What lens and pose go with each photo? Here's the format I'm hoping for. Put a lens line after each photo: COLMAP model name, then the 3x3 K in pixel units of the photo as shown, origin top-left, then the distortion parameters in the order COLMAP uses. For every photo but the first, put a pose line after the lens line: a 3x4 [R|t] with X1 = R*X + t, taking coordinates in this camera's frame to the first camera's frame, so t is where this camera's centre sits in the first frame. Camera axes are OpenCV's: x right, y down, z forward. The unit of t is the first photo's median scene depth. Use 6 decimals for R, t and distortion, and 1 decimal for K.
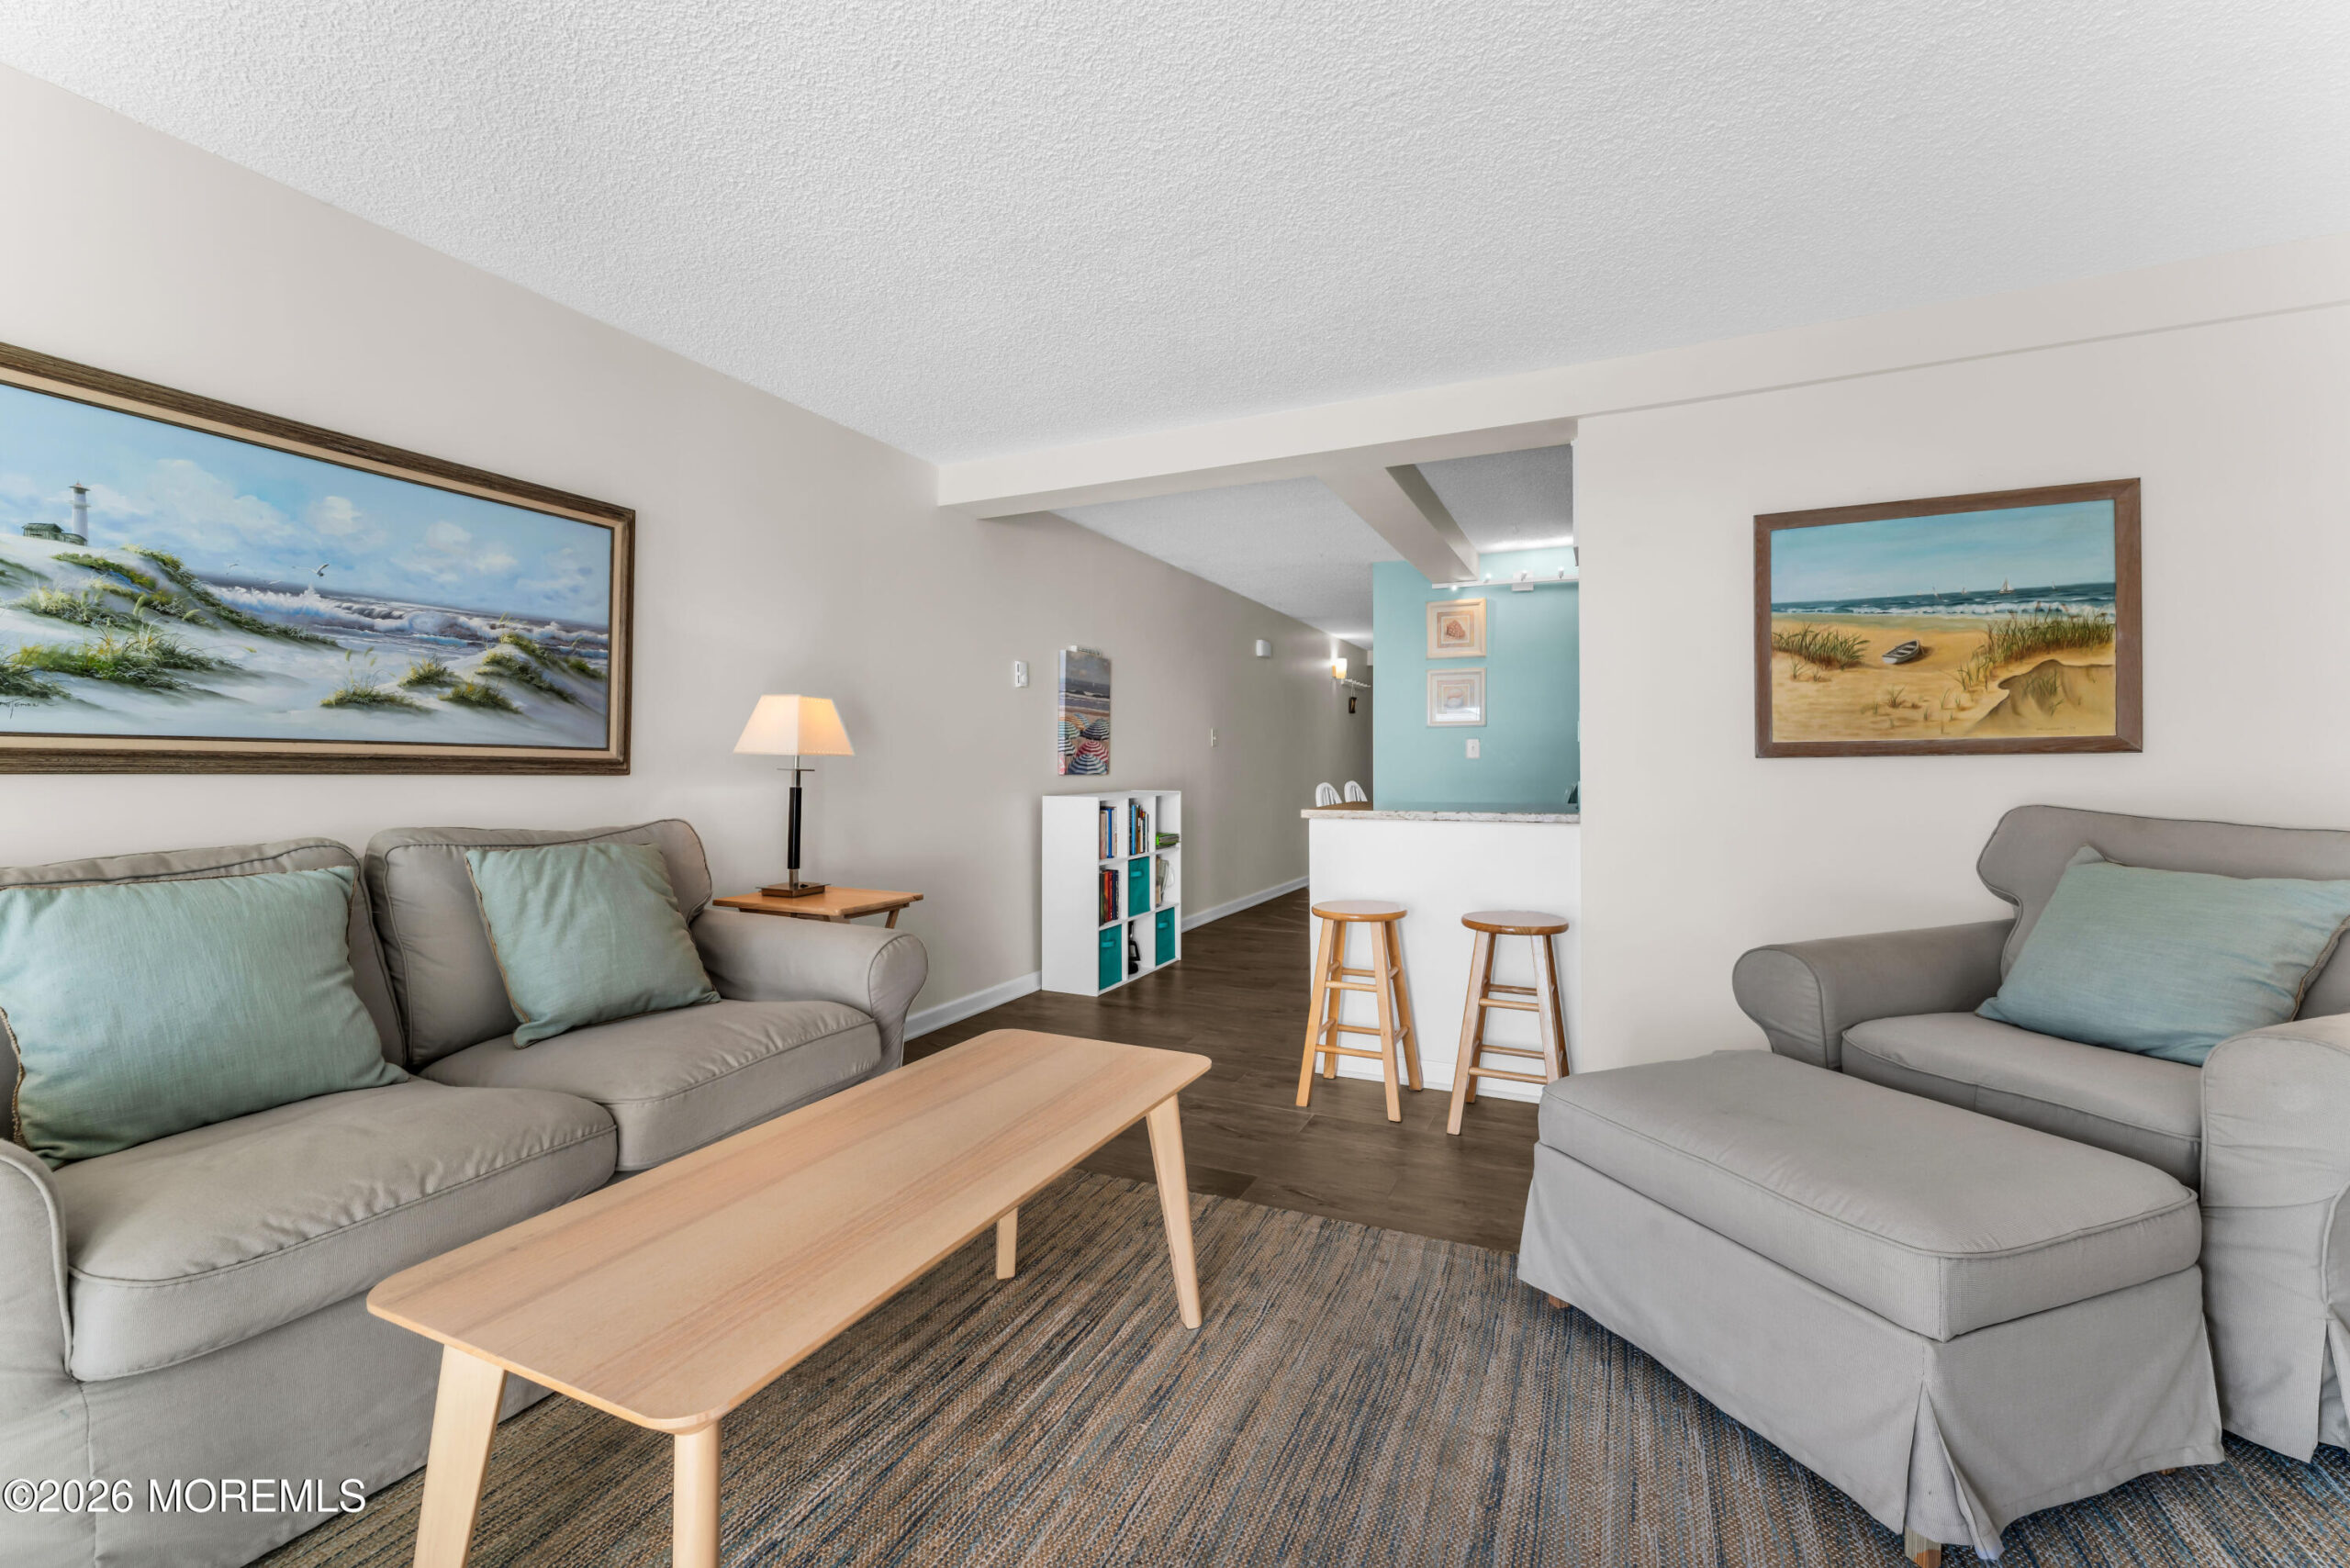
lens RADIAL K [[984.4, 0, 1172.6], [0, 984.4, 780.2], [0, 0, 1]] dist [-0.000567, -0.000062]
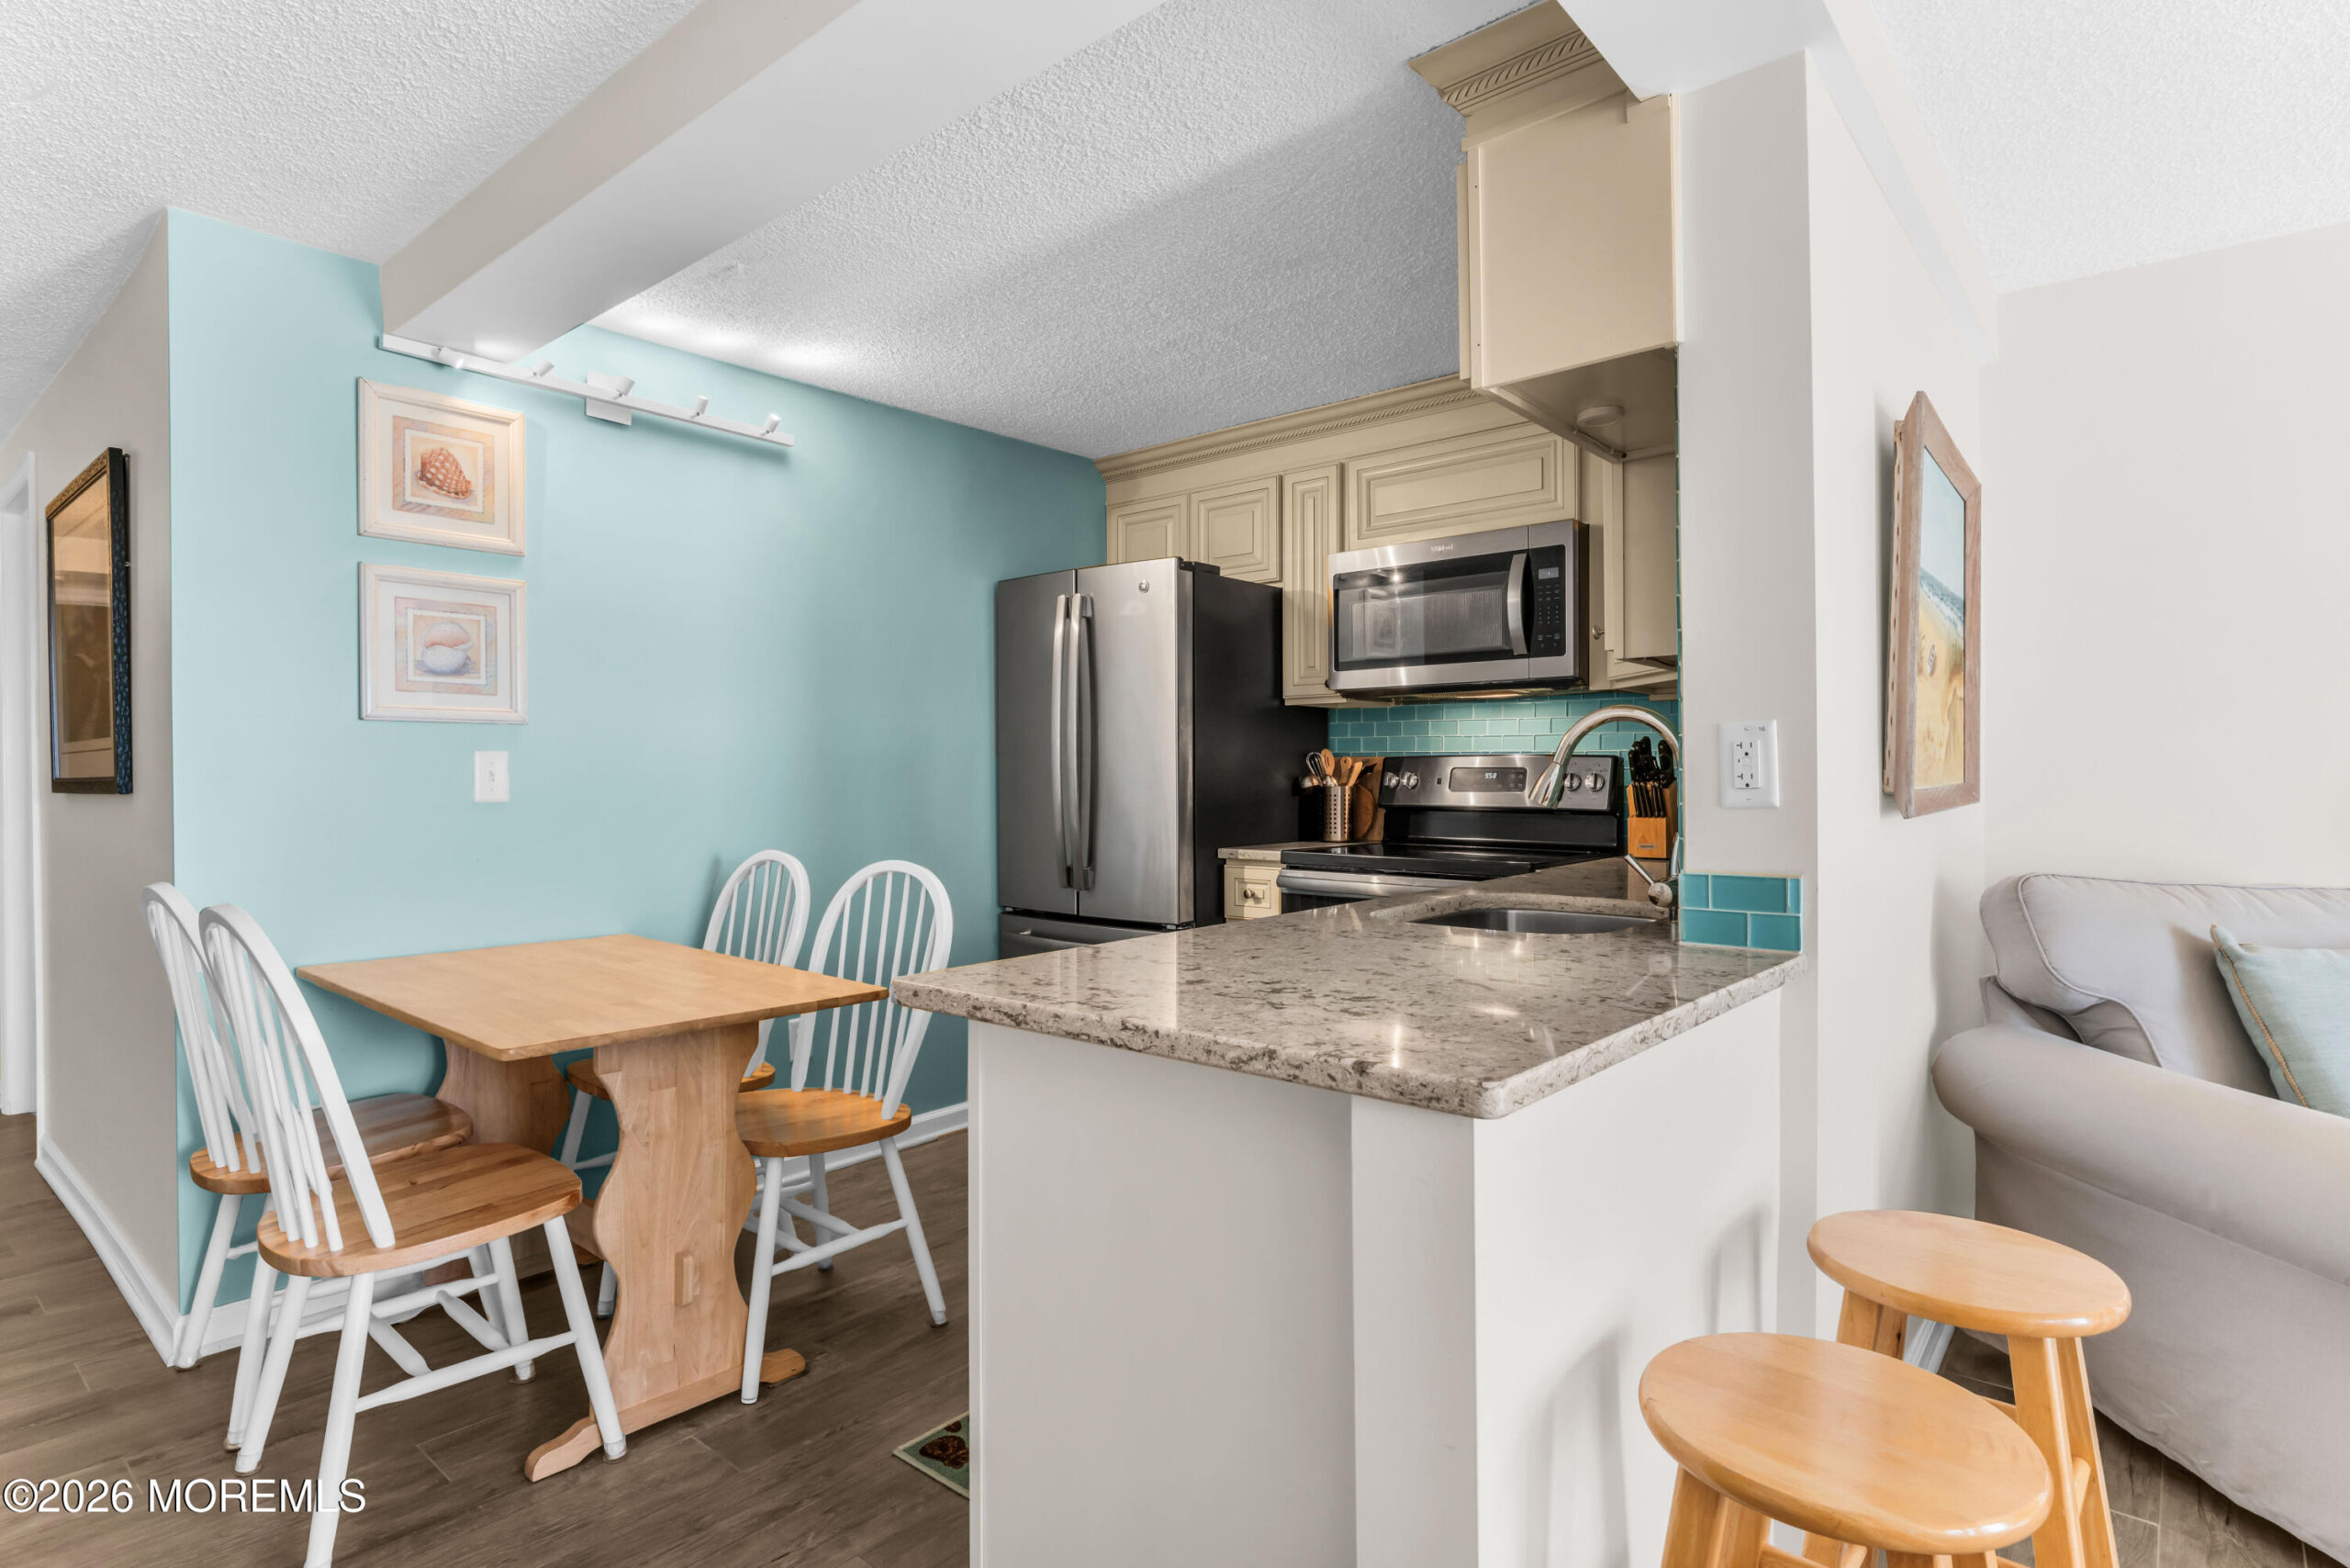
lens RADIAL K [[1211.6, 0, 1175.0], [0, 1211.6, 784.0], [0, 0, 1]] dist [0.000682, -0.000747]
pose [[0.272891, -0.005403, 0.962030, -0.244992], [0.018406, 0.999831, 0.000394, -0.060694], [-0.961869, 0.017599, 0.272945, 1.489729]]
